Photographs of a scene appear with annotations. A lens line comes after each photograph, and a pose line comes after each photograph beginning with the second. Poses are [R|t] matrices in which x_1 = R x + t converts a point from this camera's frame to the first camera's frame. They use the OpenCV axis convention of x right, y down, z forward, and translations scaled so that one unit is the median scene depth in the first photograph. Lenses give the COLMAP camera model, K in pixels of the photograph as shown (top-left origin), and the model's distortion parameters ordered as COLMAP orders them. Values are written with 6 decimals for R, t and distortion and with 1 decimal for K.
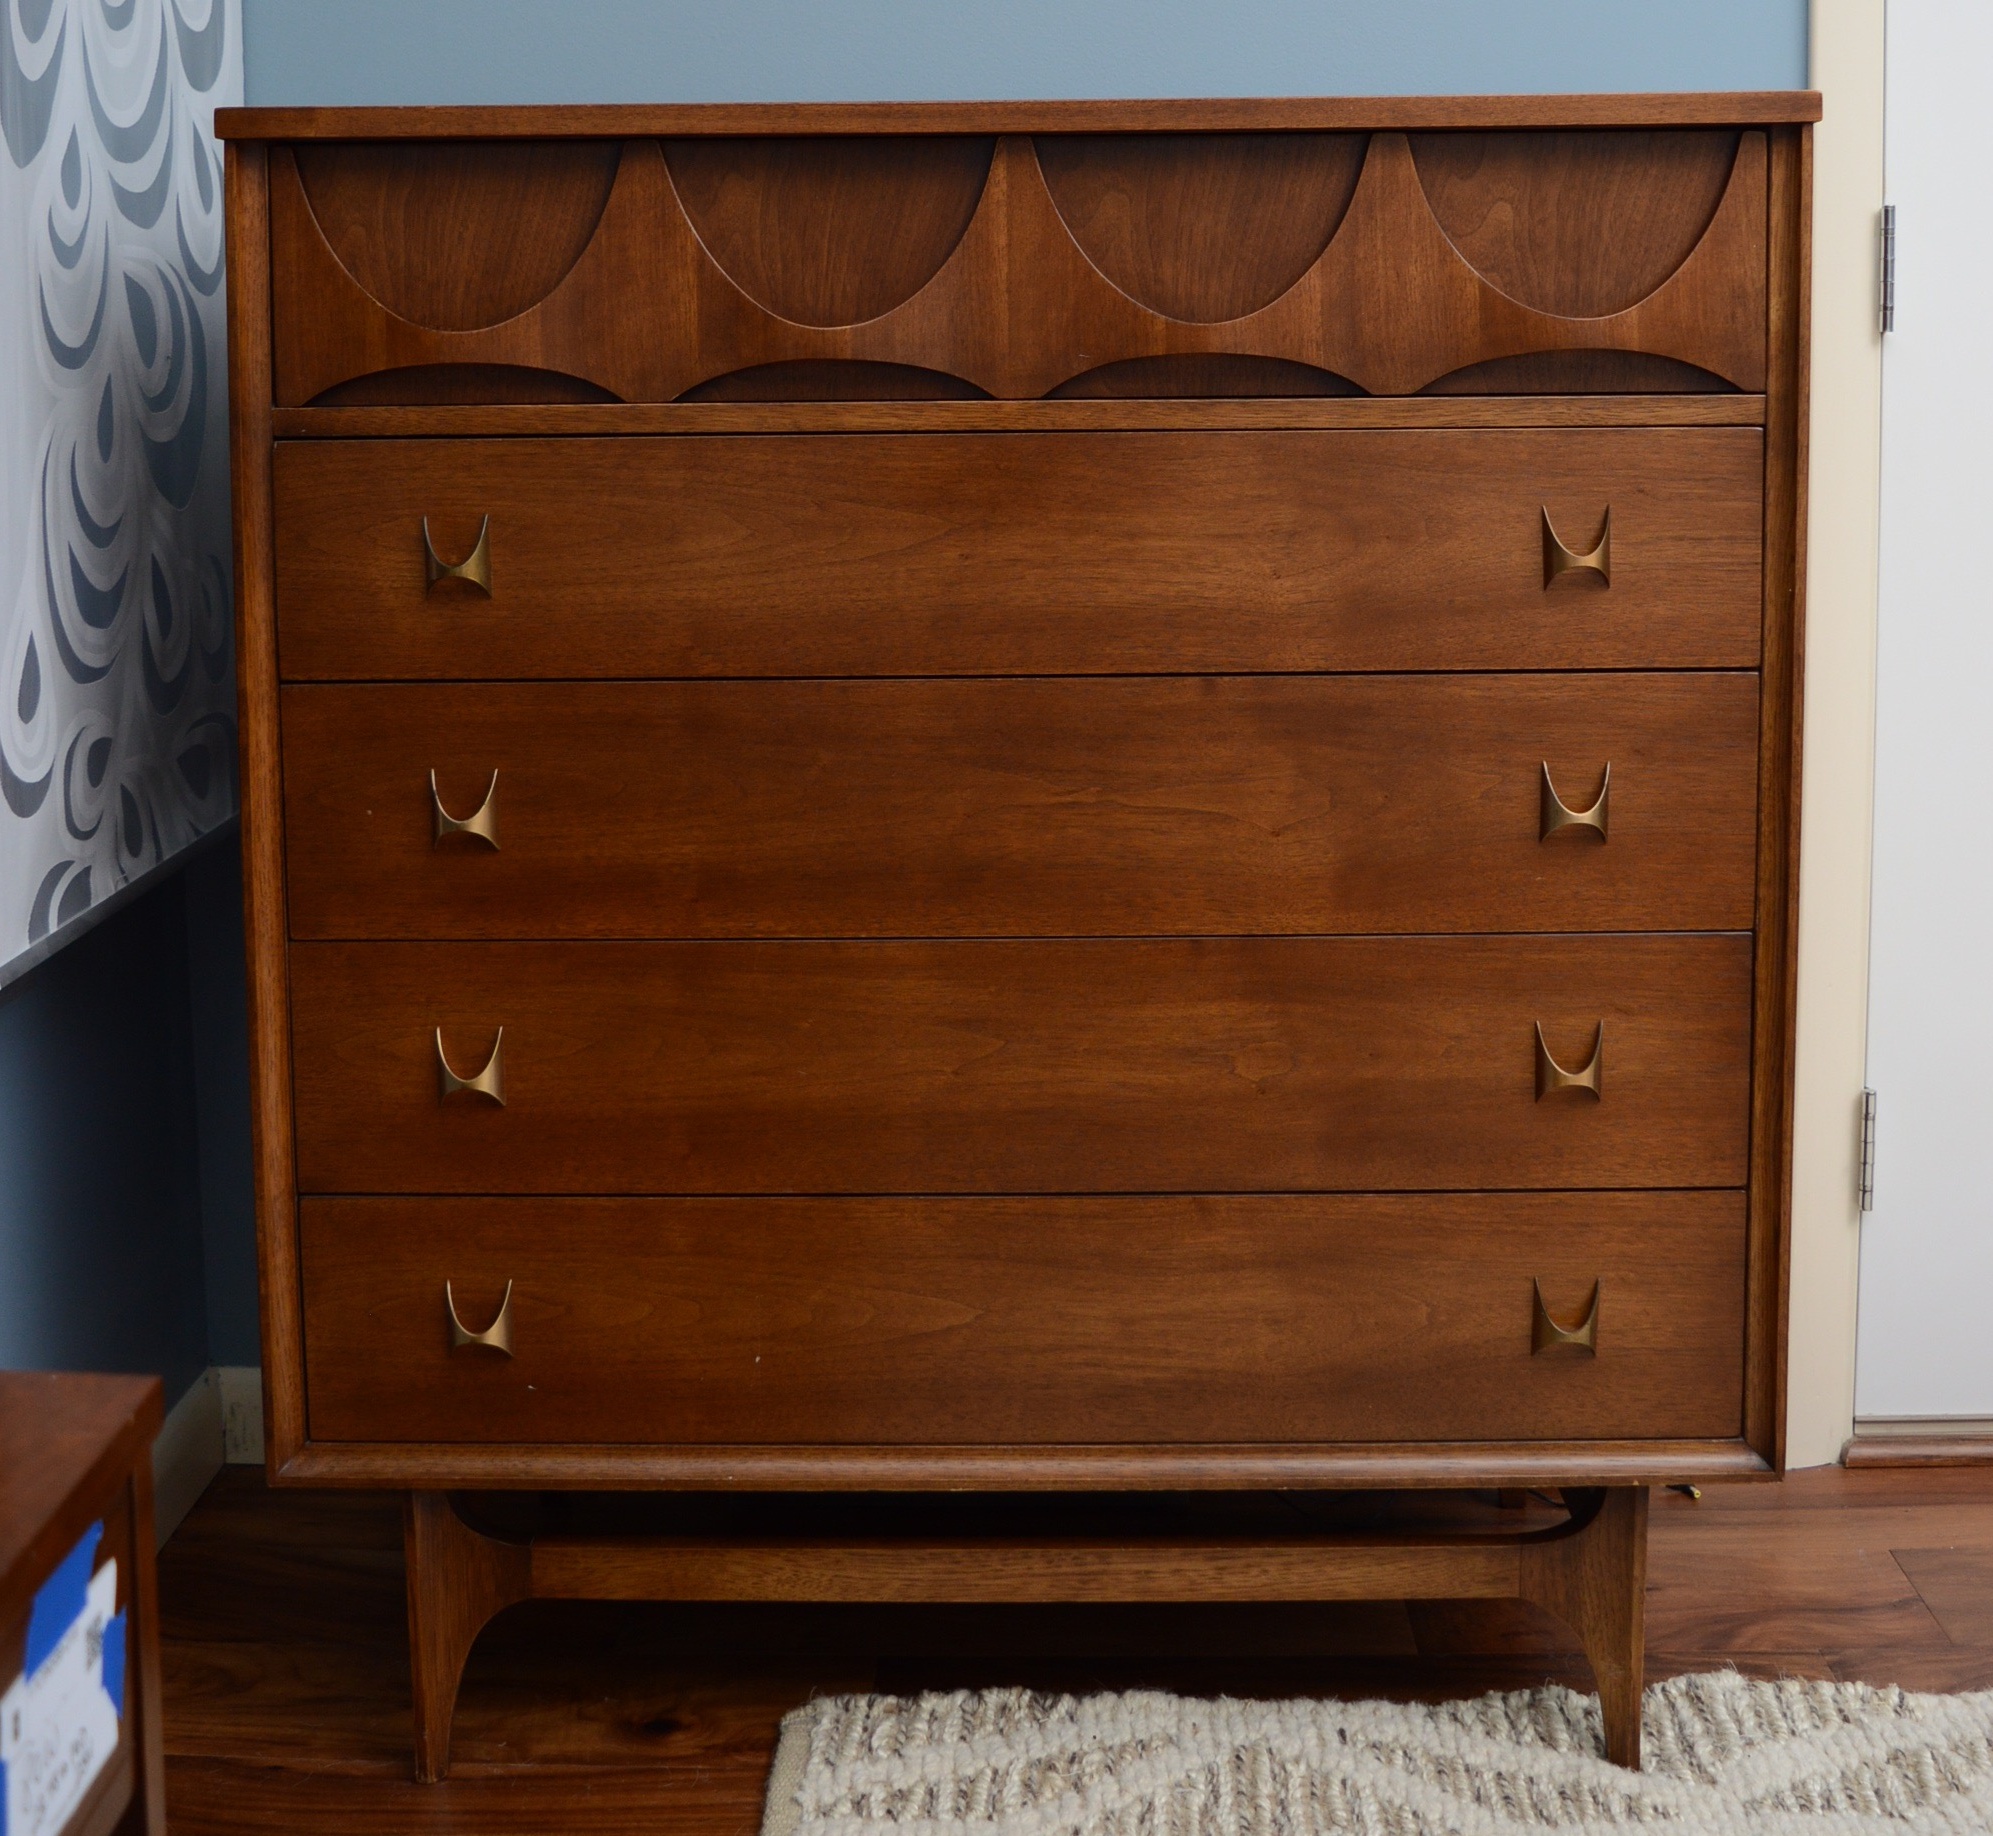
lens RADIAL K [[2755.5, 0, 997.0], [0, 2755.5, 568.4], [0, 0, 1]] dist [-0.091910, 0.079680]
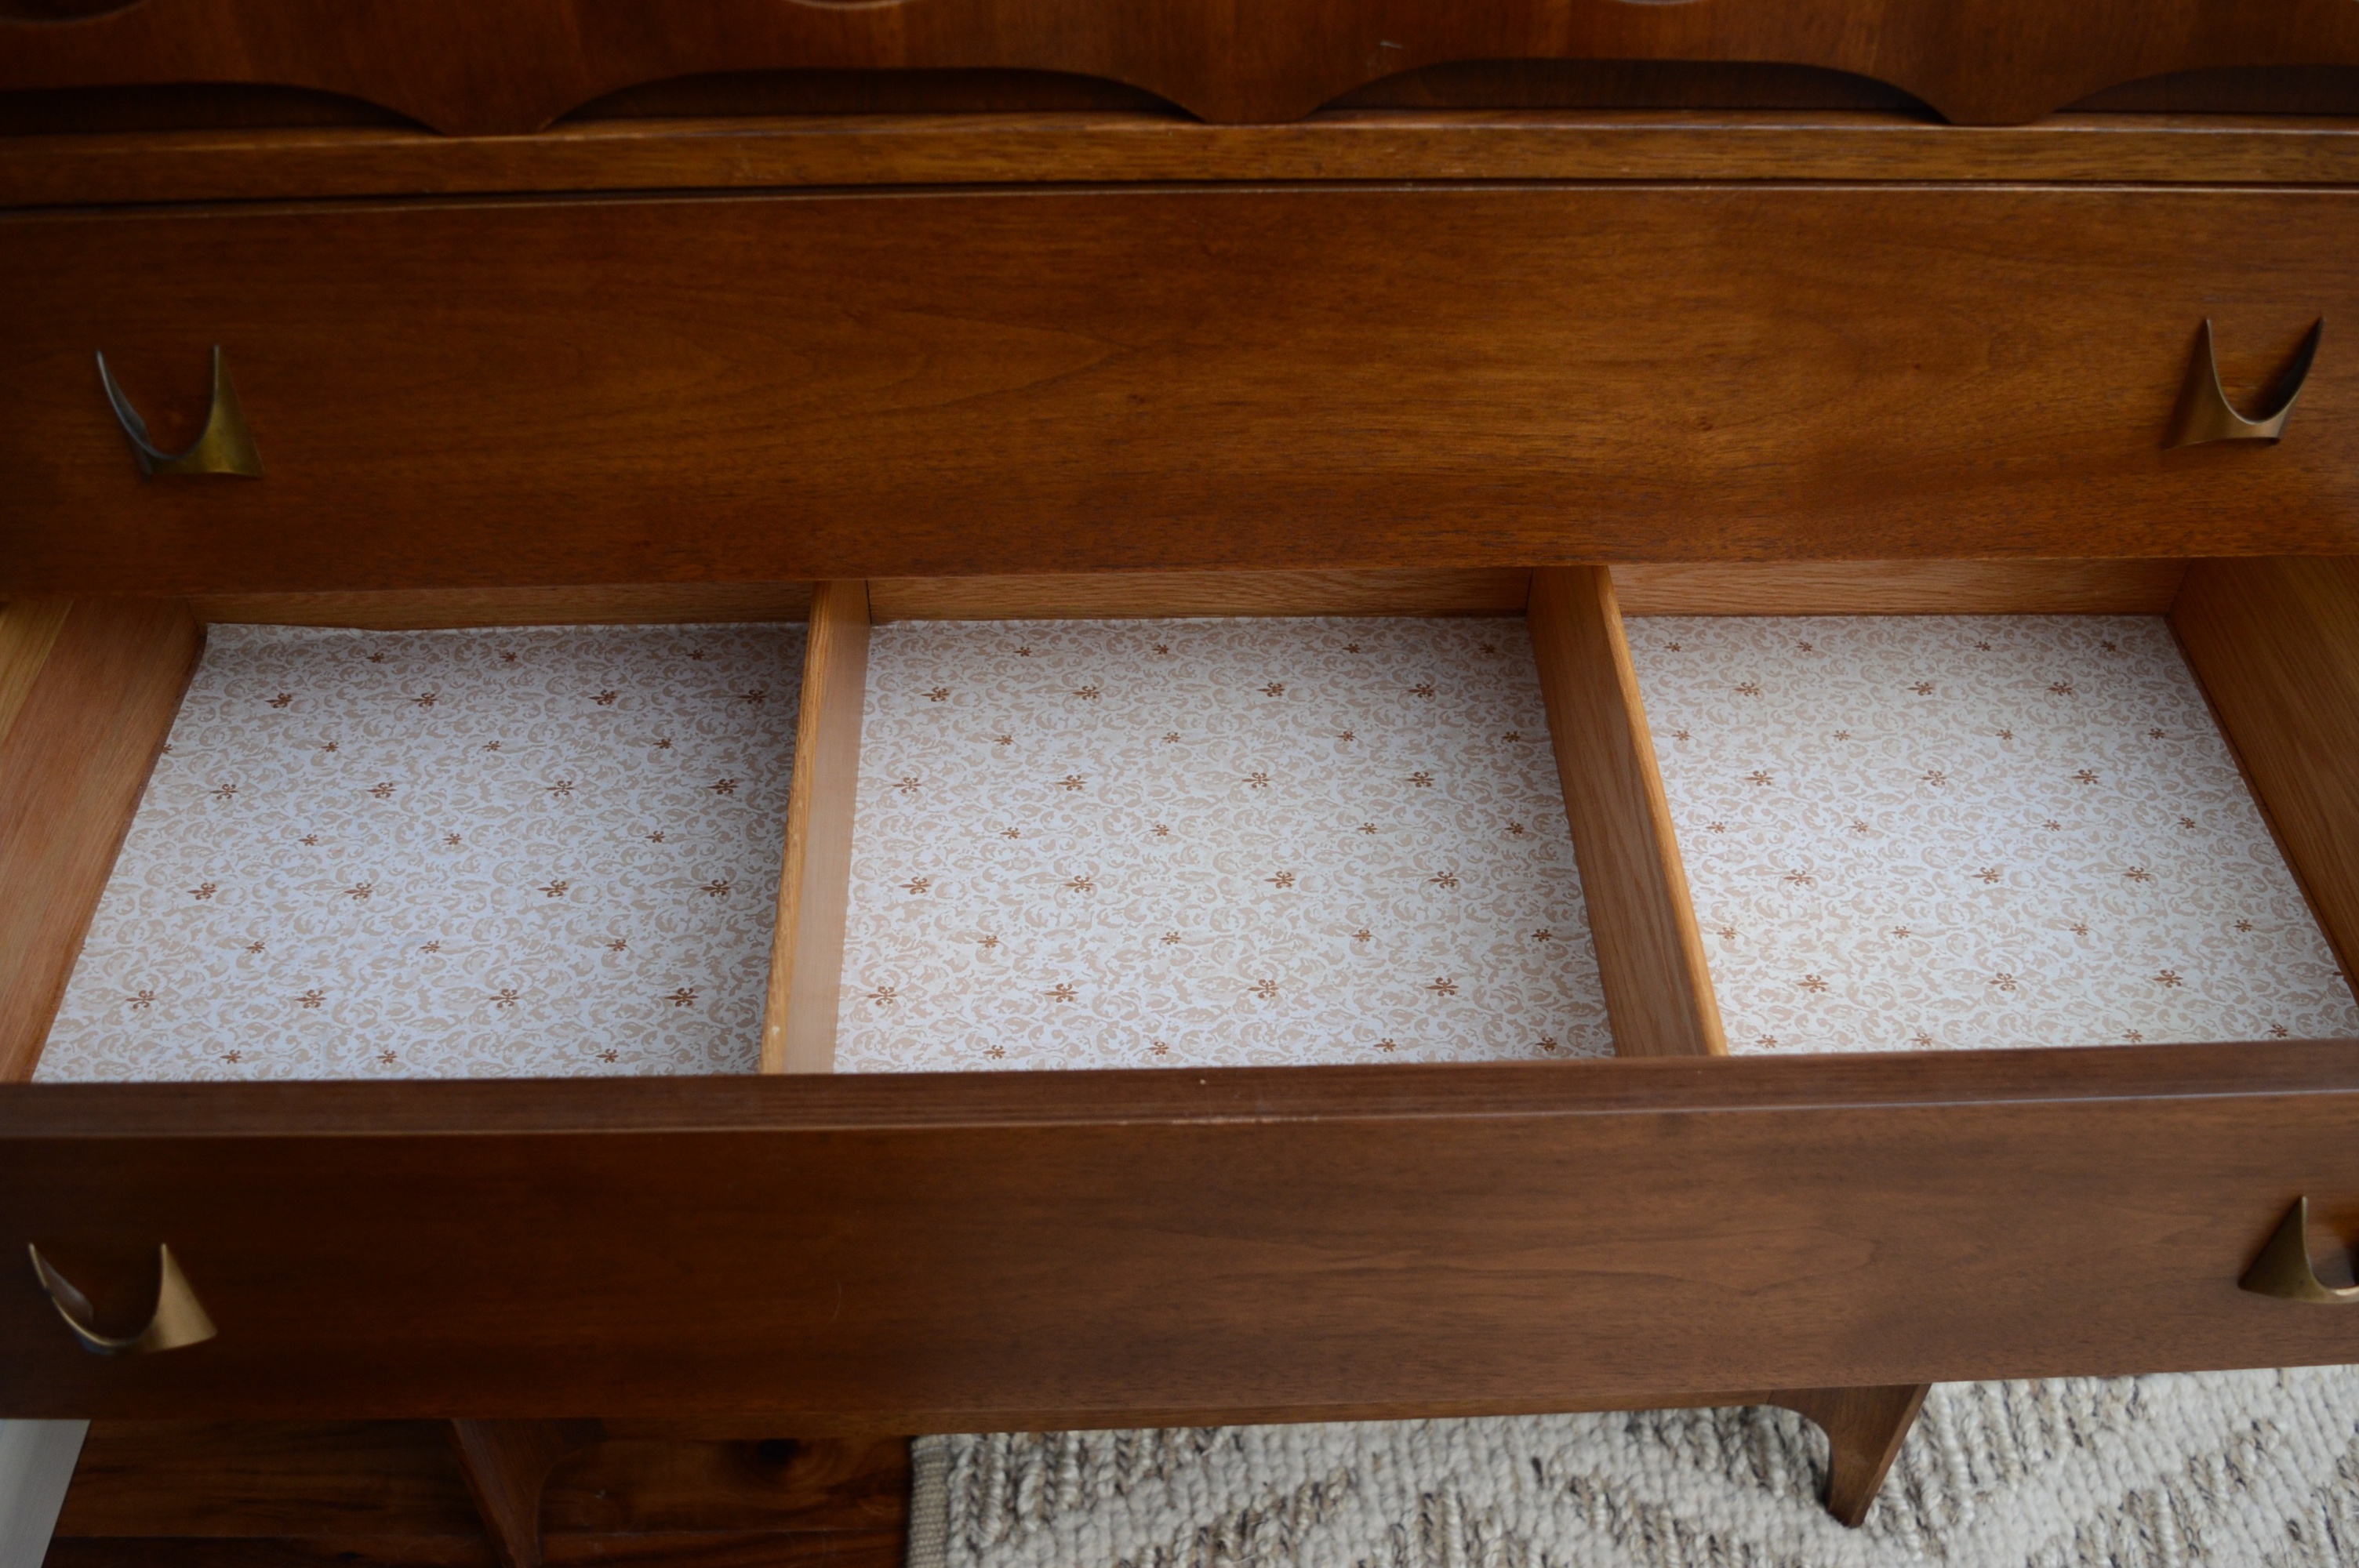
lens RADIAL K [[2198.8, 0, 1179.5], [0, 2198.8, 784.0], [0, 0, 1]] dist [-0.087532, 0.020977]
pose [[0.997809, -0.026924, 0.060432, -0.031571], [-0.016783, 0.780552, 0.624866, -0.212070], [-0.063994, -0.624511, 0.778390, 0.622278]]
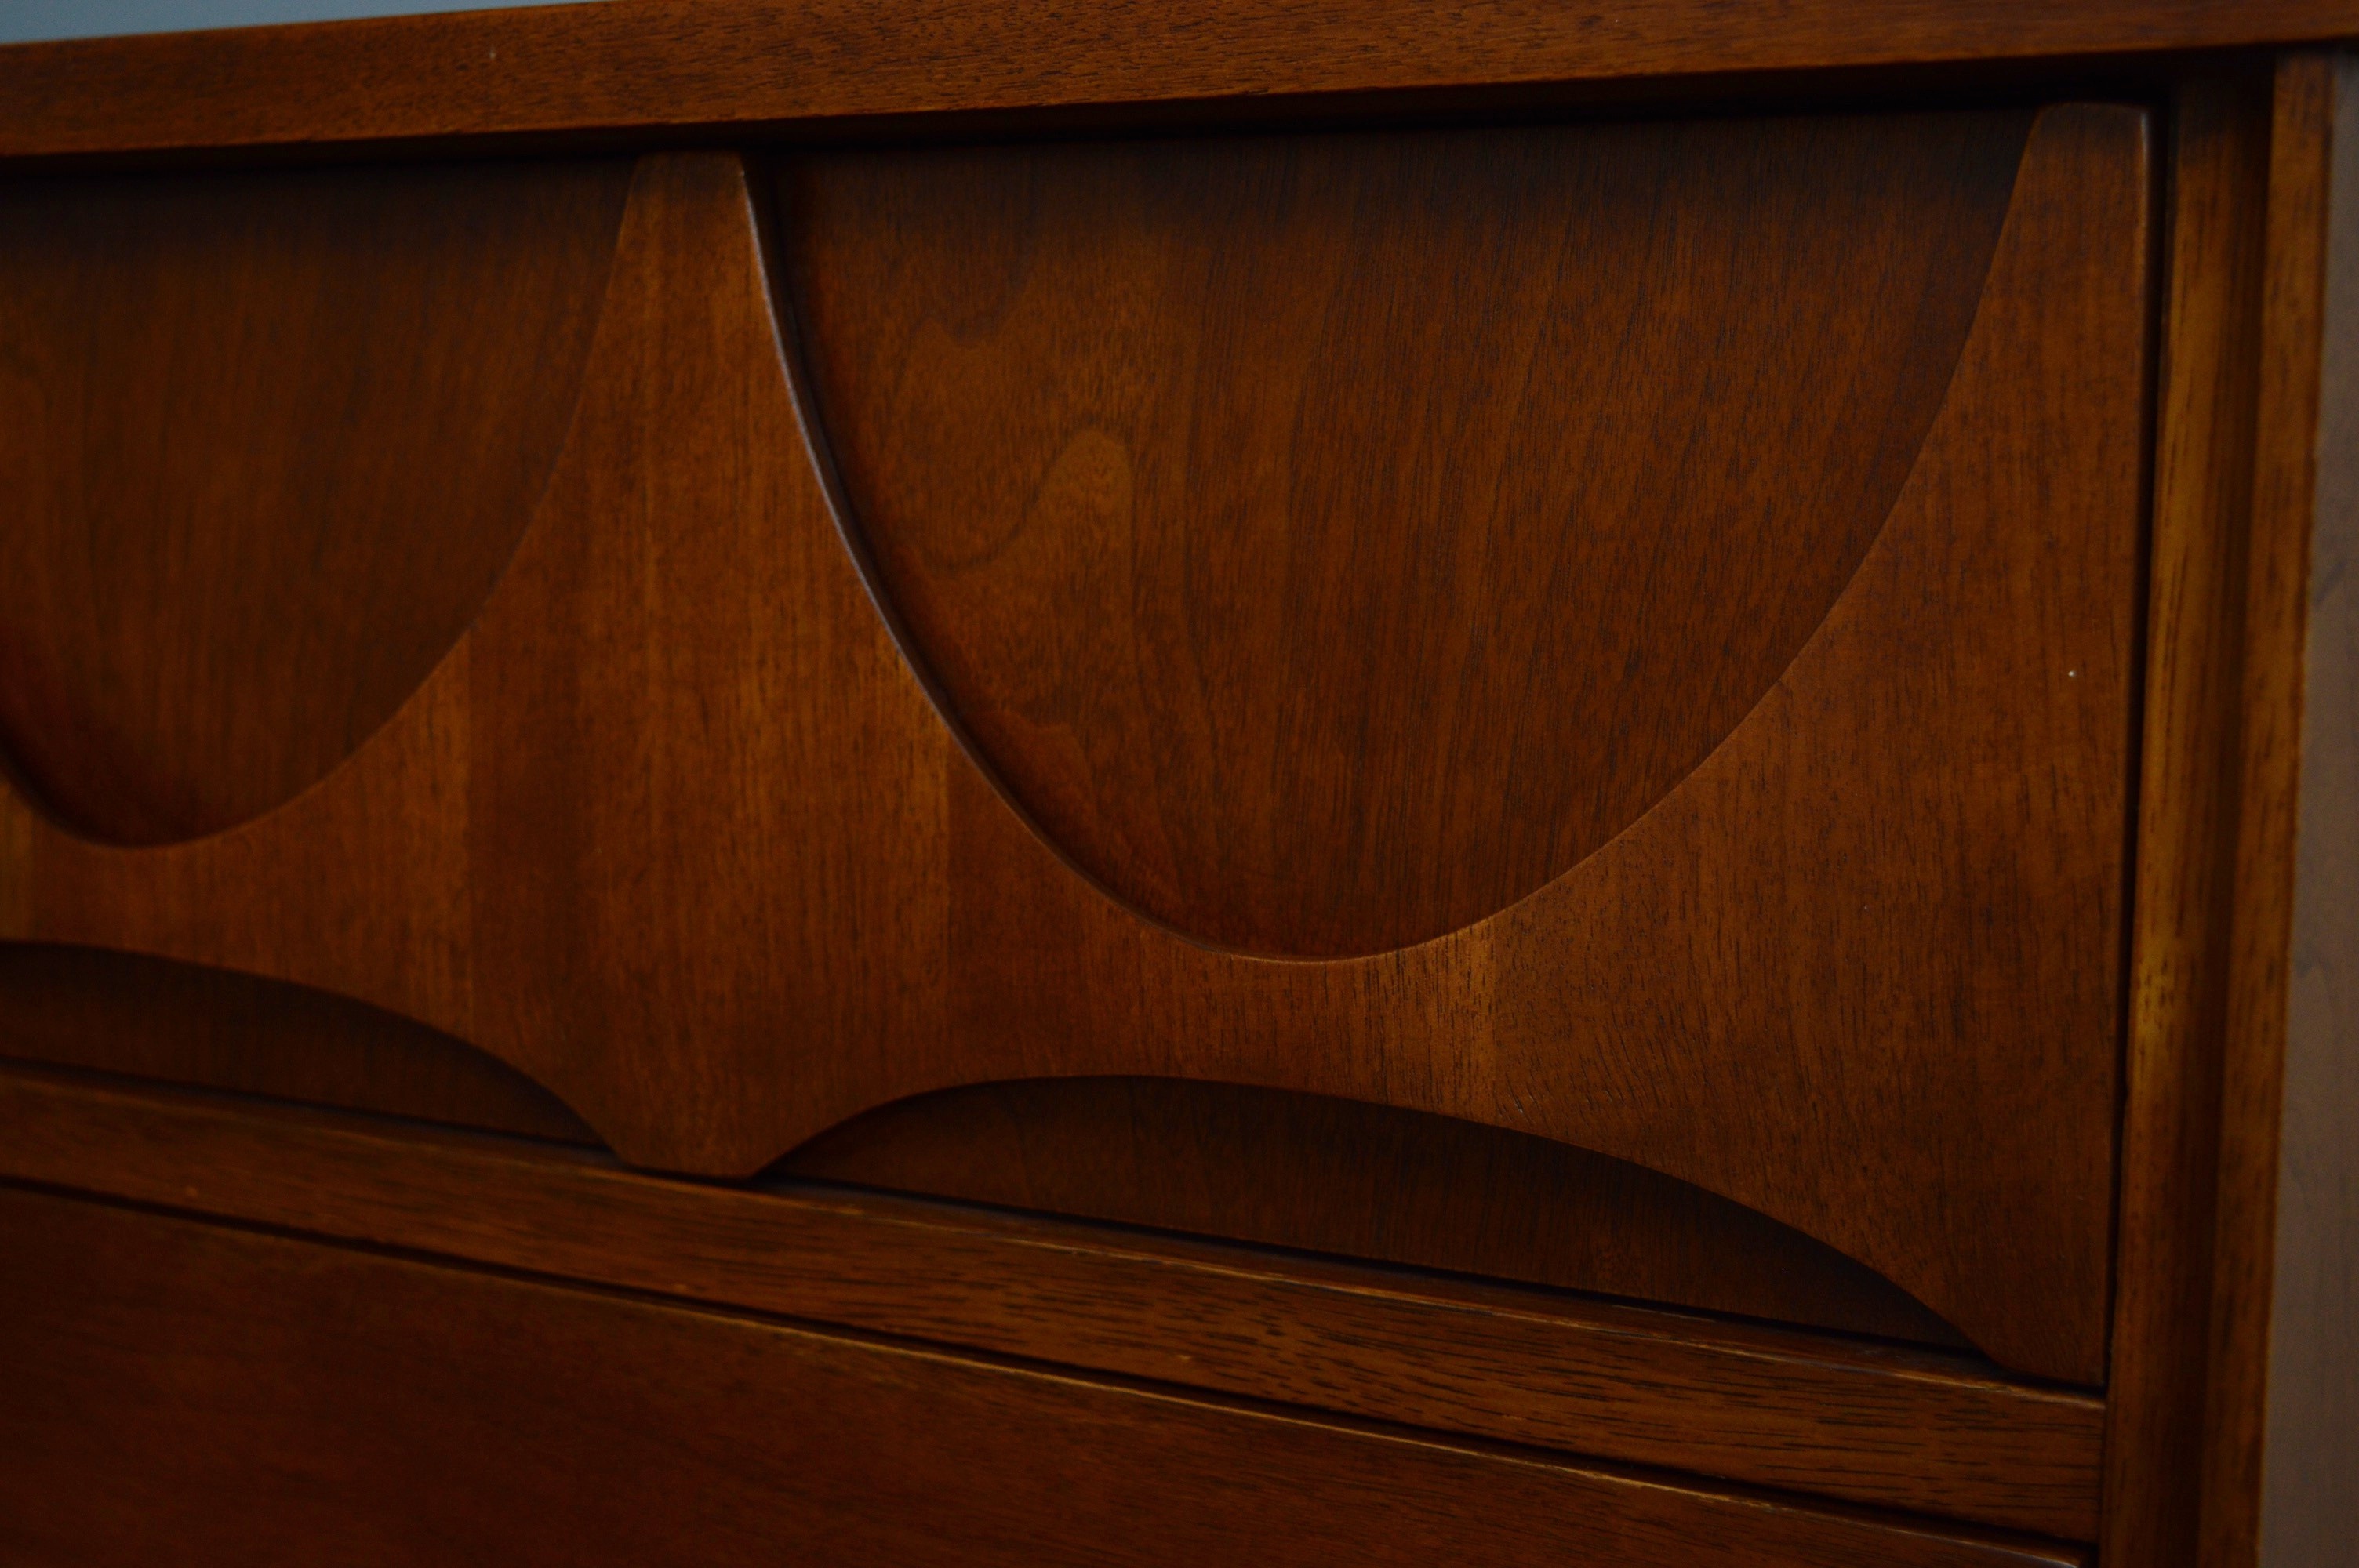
lens RADIAL K [[3759.2, 0, 1179.5], [0, 3759.2, 784.0], [0, 0, 1]] dist [-0.002934, -0.028640]
pose [[0.850711, 0.071180, -0.520792, 0.361901], [-0.075451, 0.997064, 0.013027, -0.106971], [0.520191, 0.028212, 0.853584, 0.718910]]
